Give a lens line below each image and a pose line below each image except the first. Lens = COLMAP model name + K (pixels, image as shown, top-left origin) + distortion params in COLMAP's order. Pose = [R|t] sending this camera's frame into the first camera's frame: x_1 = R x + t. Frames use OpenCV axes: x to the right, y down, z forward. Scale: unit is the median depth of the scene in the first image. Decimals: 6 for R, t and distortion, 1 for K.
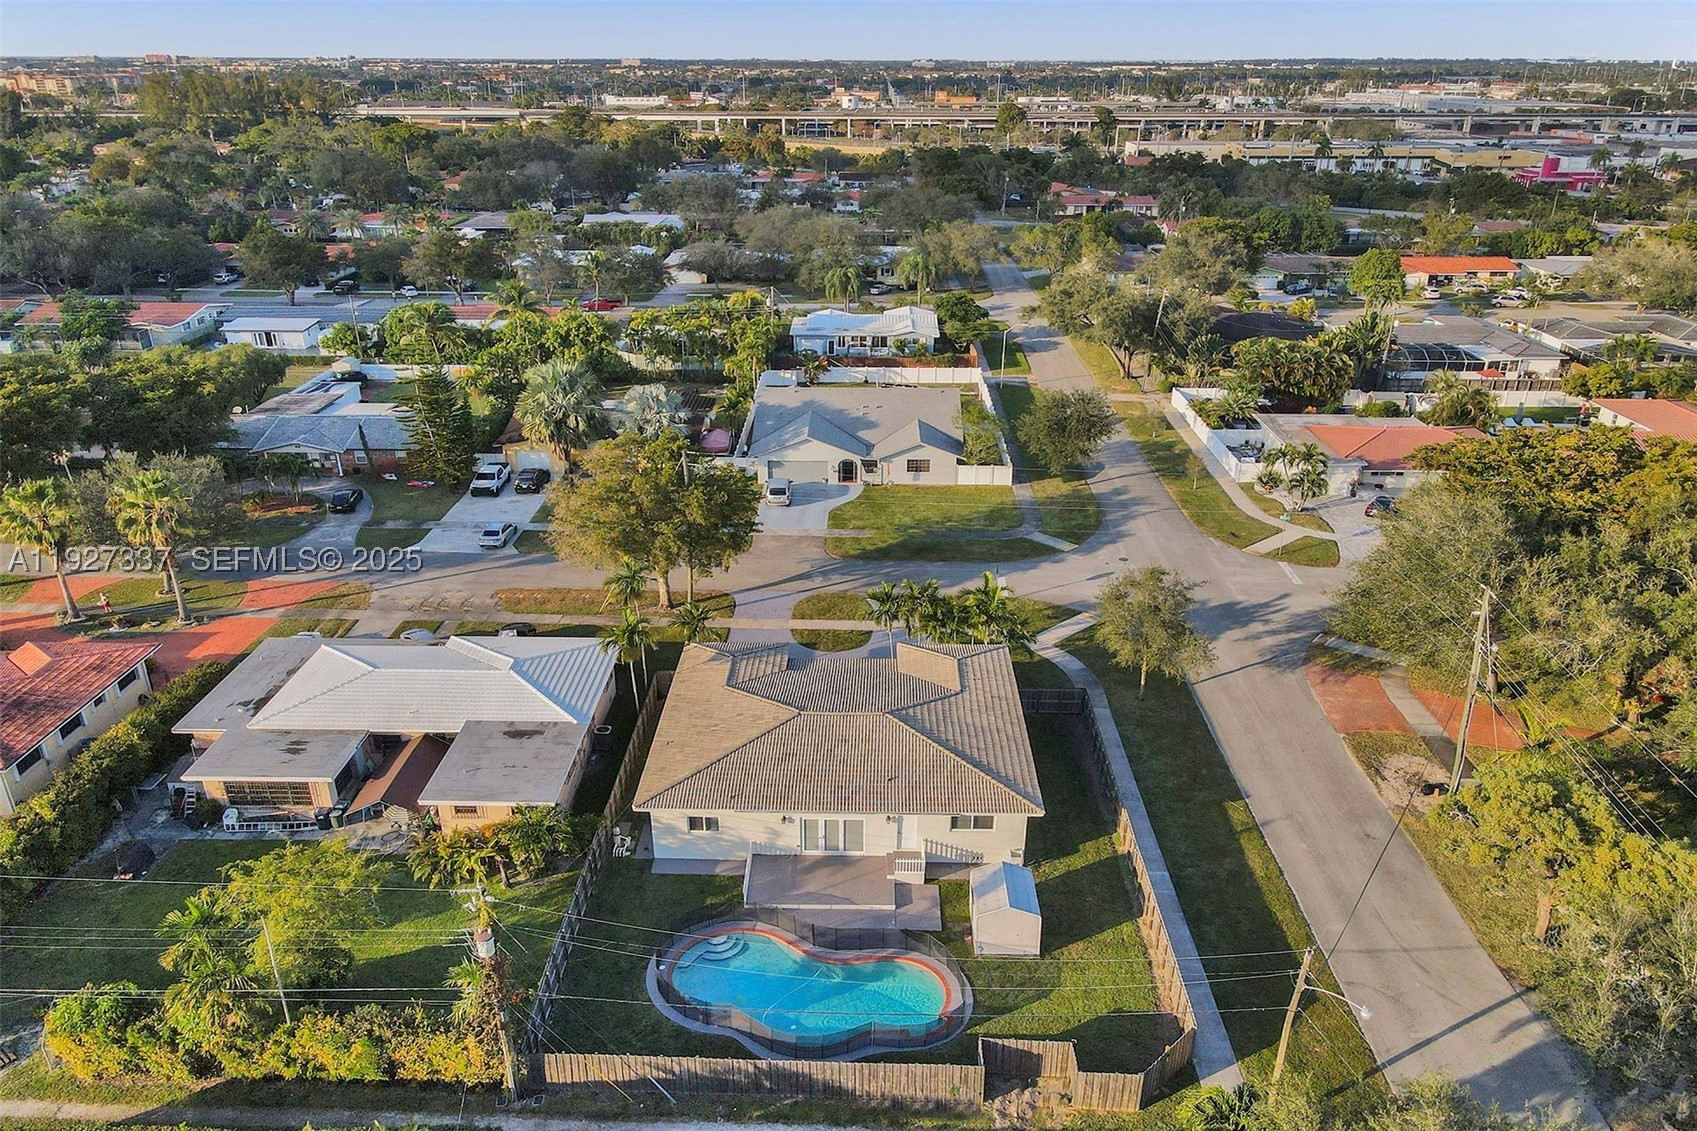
lens RADIAL K [[1310.5, 0, 848.5], [0, 1310.5, 565.5], [0, 0, 1]] dist [0.001642, -0.002786]
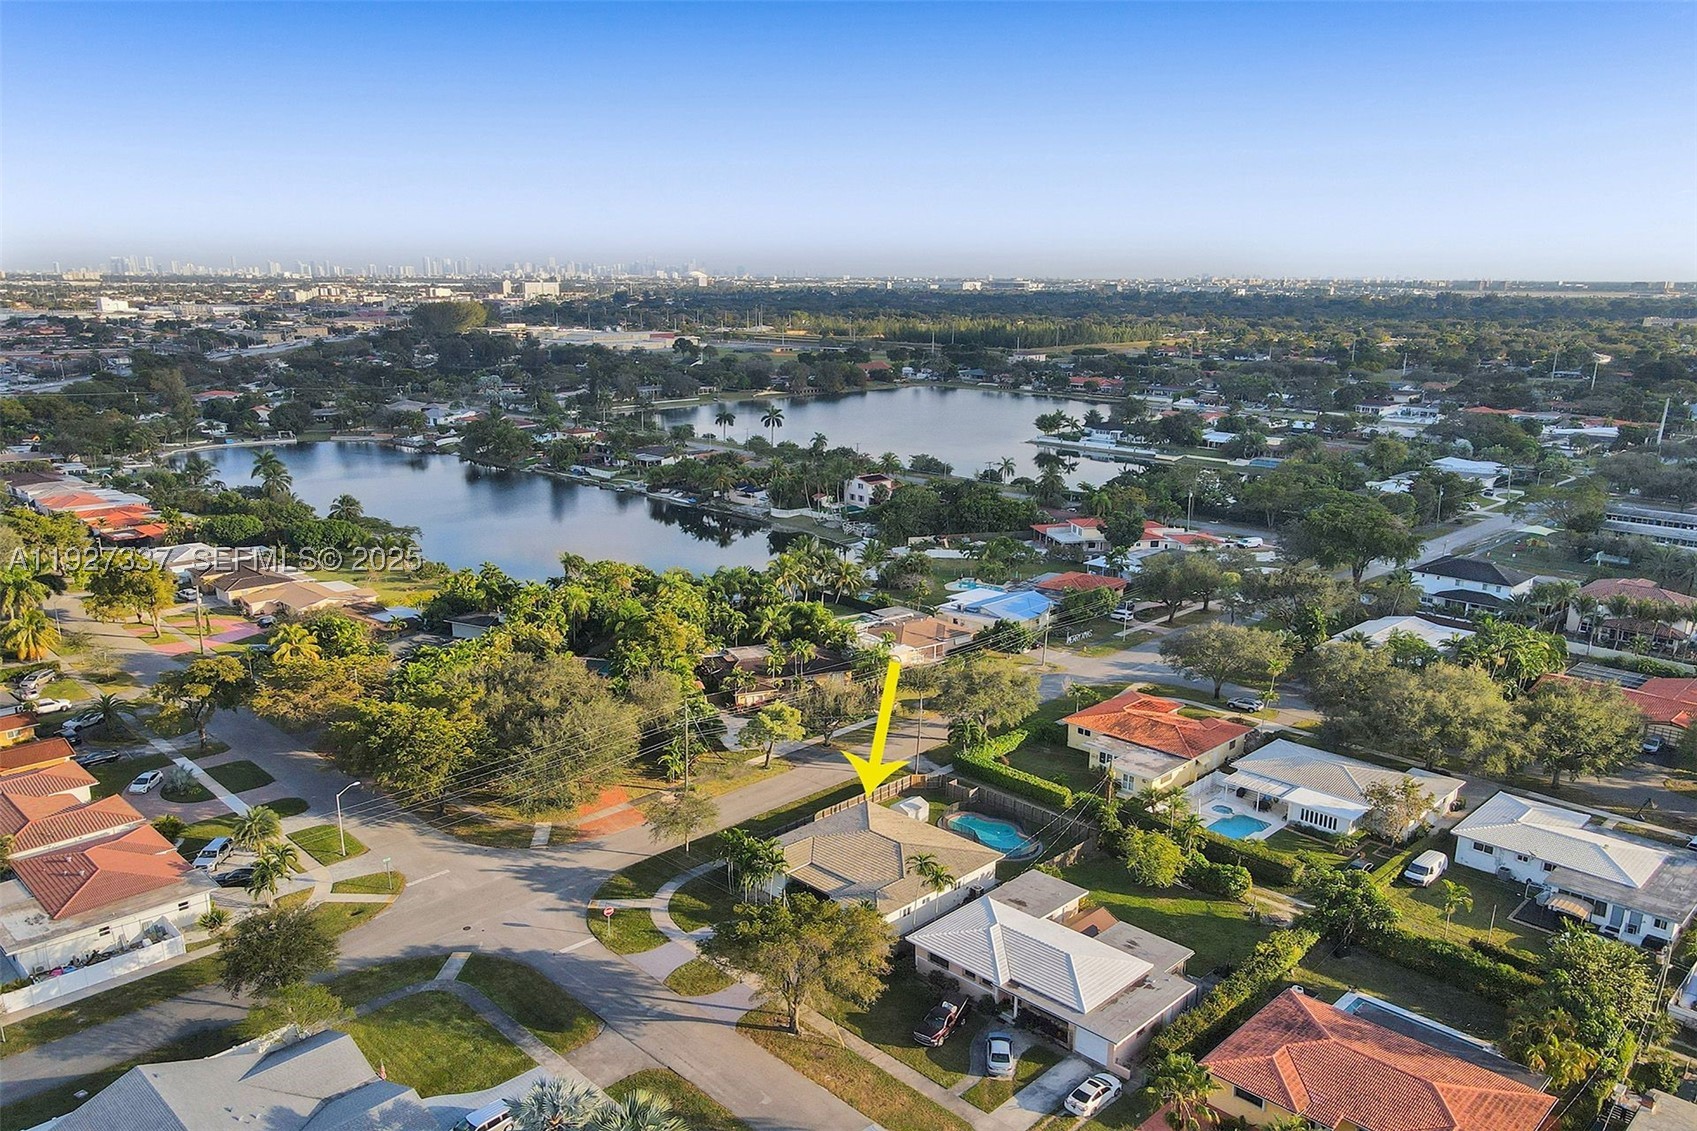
lens RADIAL K [[1280.9, 0, 848.5], [0, 1280.9, 565.5], [0, 0, 1]] dist [0.004873, 0.008790]
pose [[-0.726548, -0.160454, 0.668119, -0.899802], [0.239941, 0.851895, 0.465514, -0.868731], [-0.643860, 0.498528, -0.580443, 1.478856]]
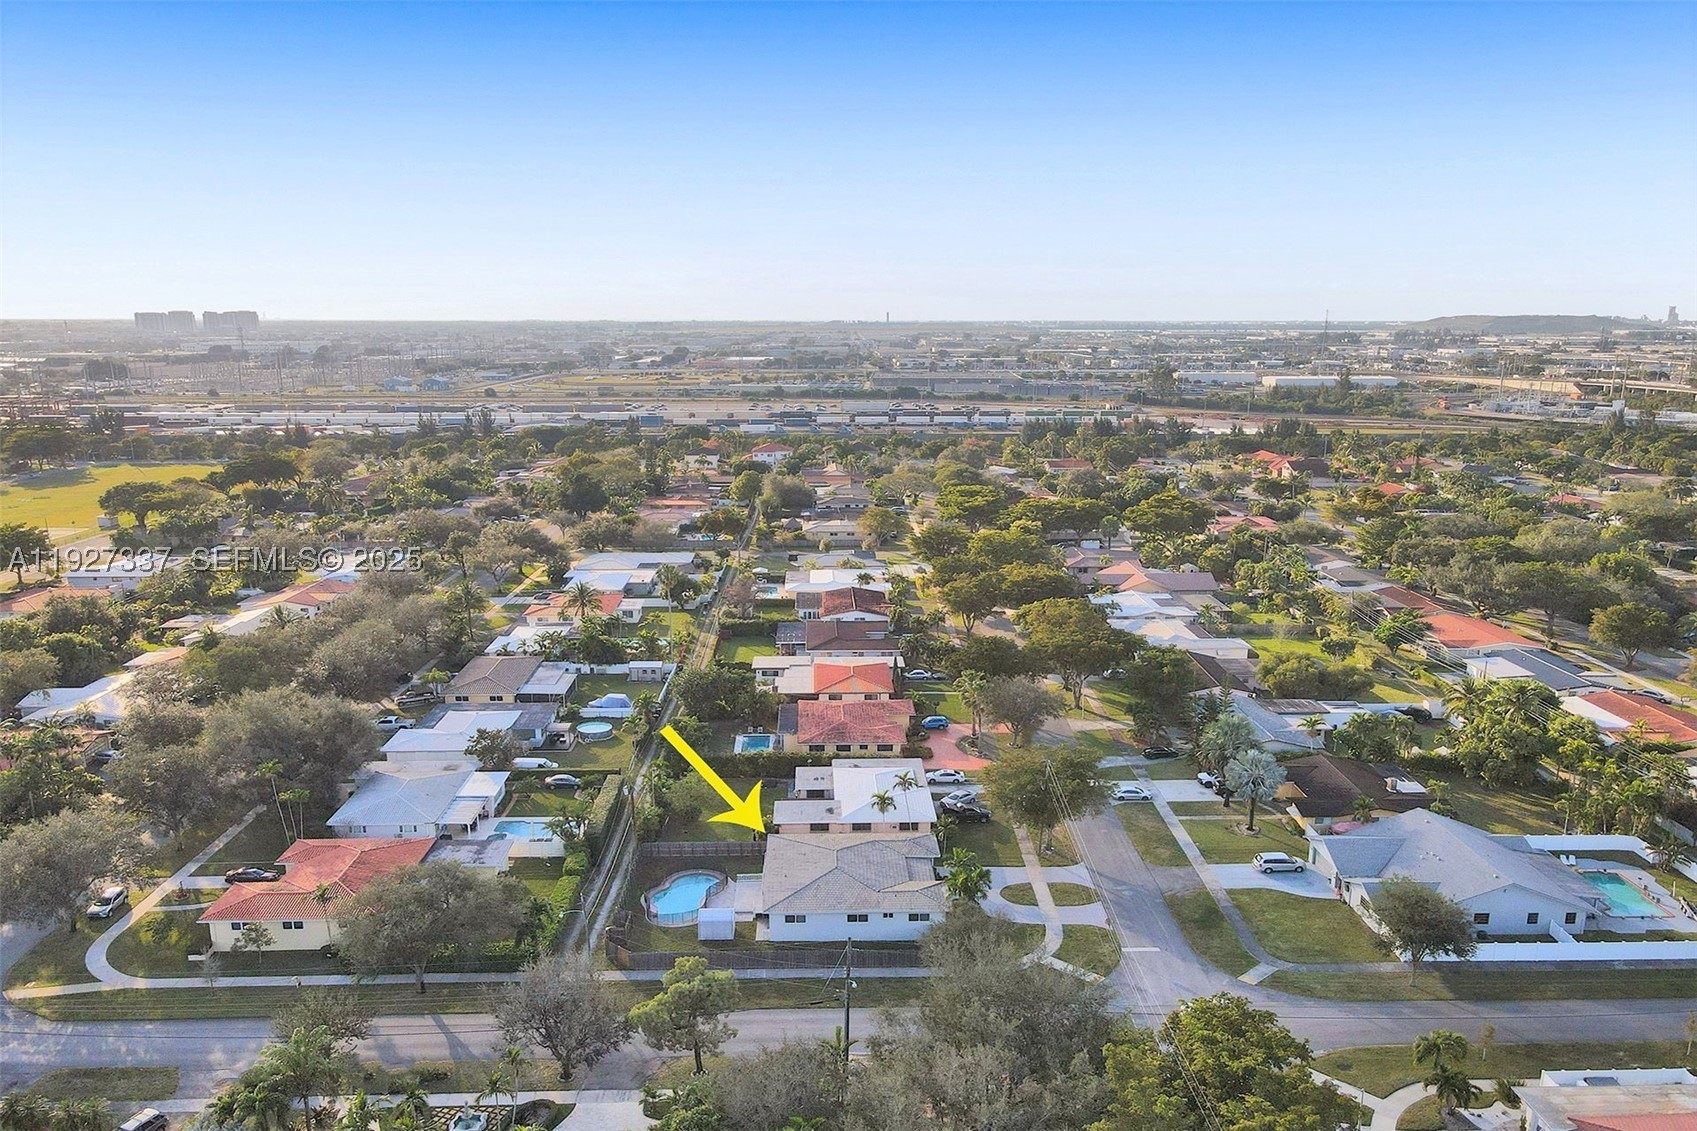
lens RADIAL K [[1280.9, 0, 848.5], [0, 1280.9, 565.5], [0, 0, 1]] dist [0.004873, 0.008790]
pose [[0.043170, 0.188473, -0.981129, 1.411930], [-0.361111, 0.918594, 0.160571, -0.478341], [0.931523, 0.347365, 0.107716, 0.487580]]
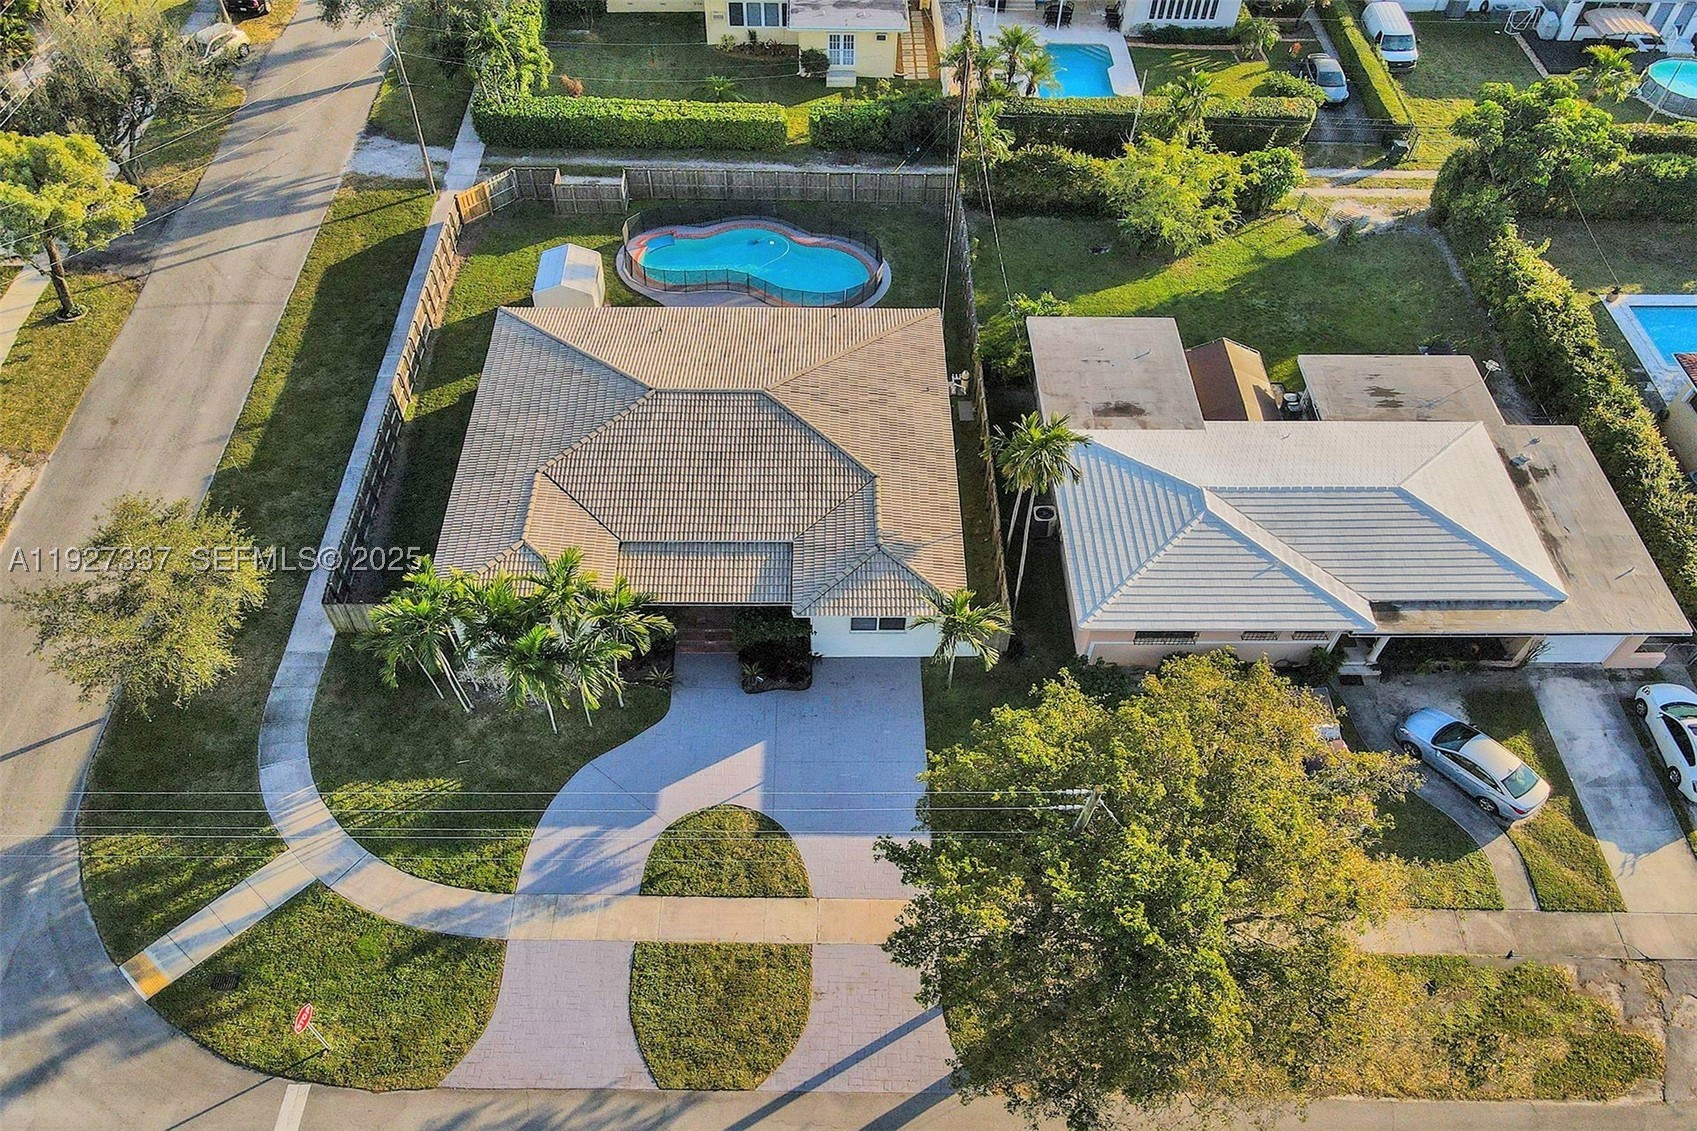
lens RADIAL K [[1400.8, 0, 821.3], [0, 1400.8, 727.5], [0, 0, 1]] dist [0.016002, -0.009288]
pose [[-0.999710, 0.006932, -0.023050, -0.037519], [-0.019531, 0.326109, 0.945130, -0.459972], [0.014068, 0.945307, -0.325879, 1.107751]]
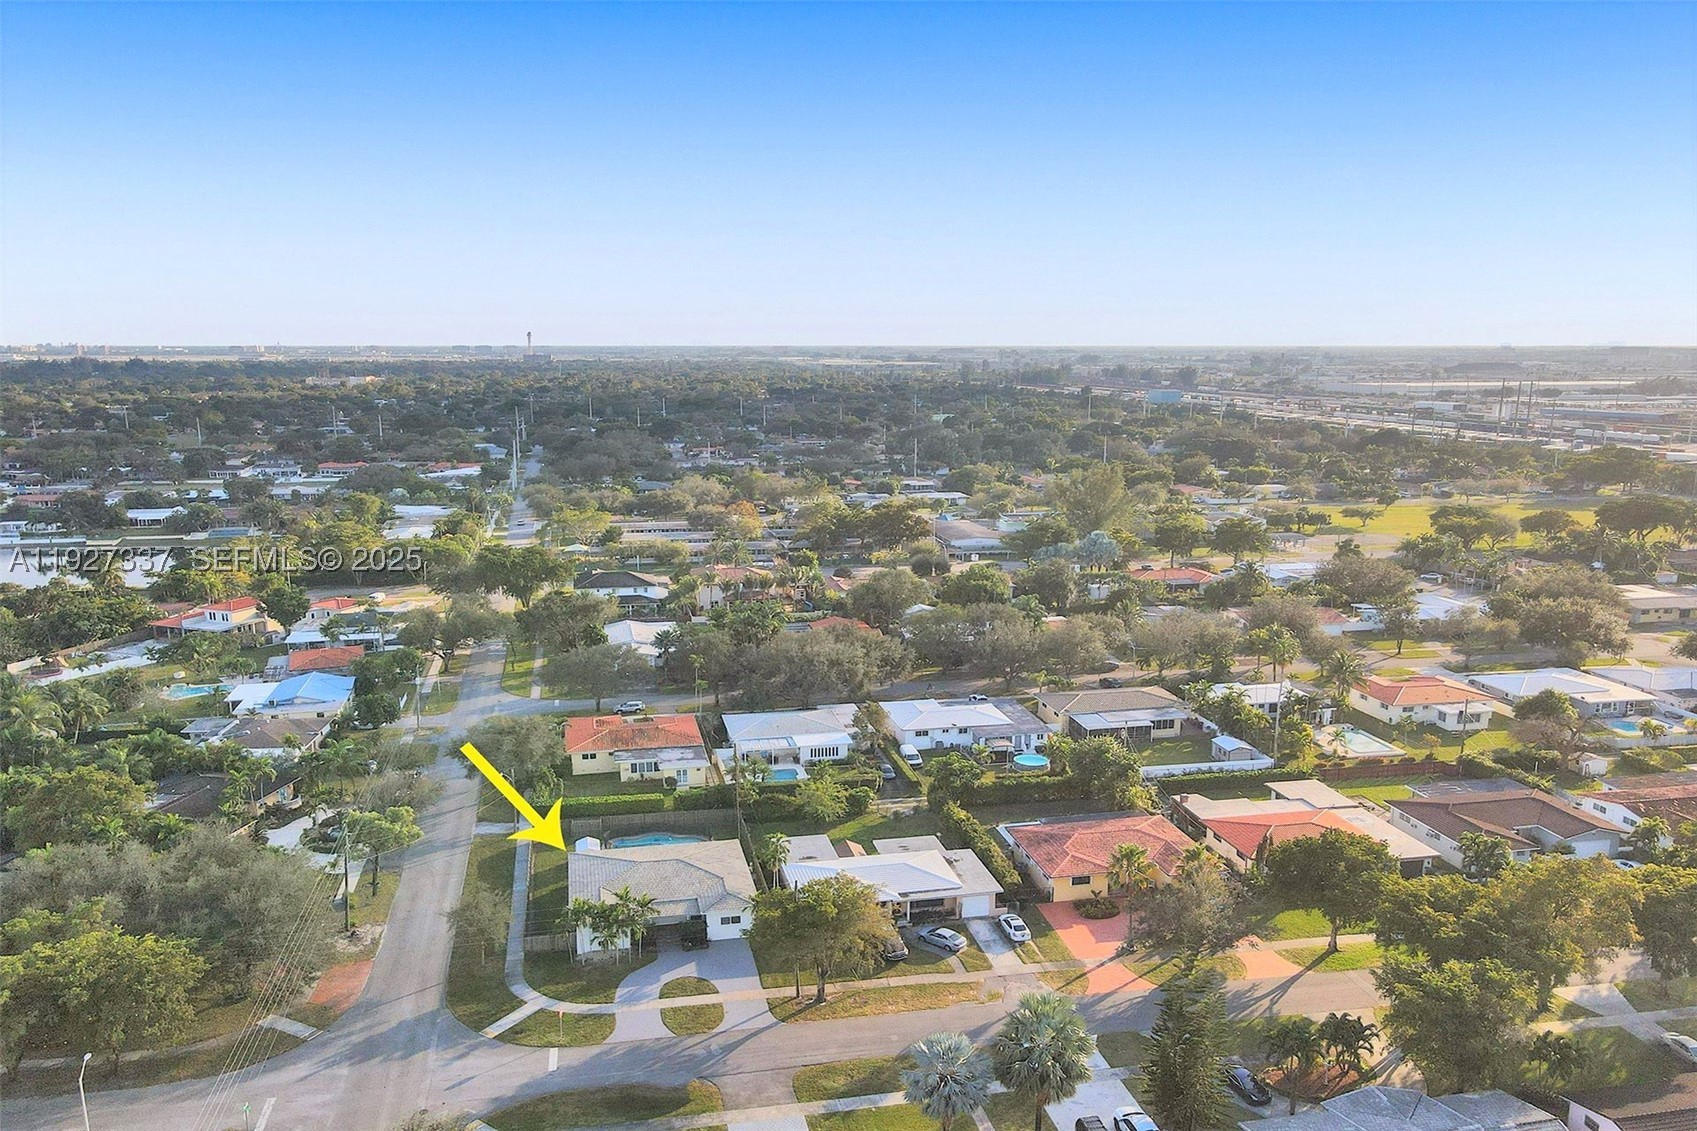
lens RADIAL K [[1294.7, 0, 848.5], [0, 1294.7, 565.5], [0, 0, 1]] dist [0.003836, 0.005818]
pose [[-0.973177, 0.036096, -0.227209, 0.117178], [-0.085779, 0.859464, 0.503948, -1.039007], [0.213468, 0.509920, -0.833314, 1.938191]]
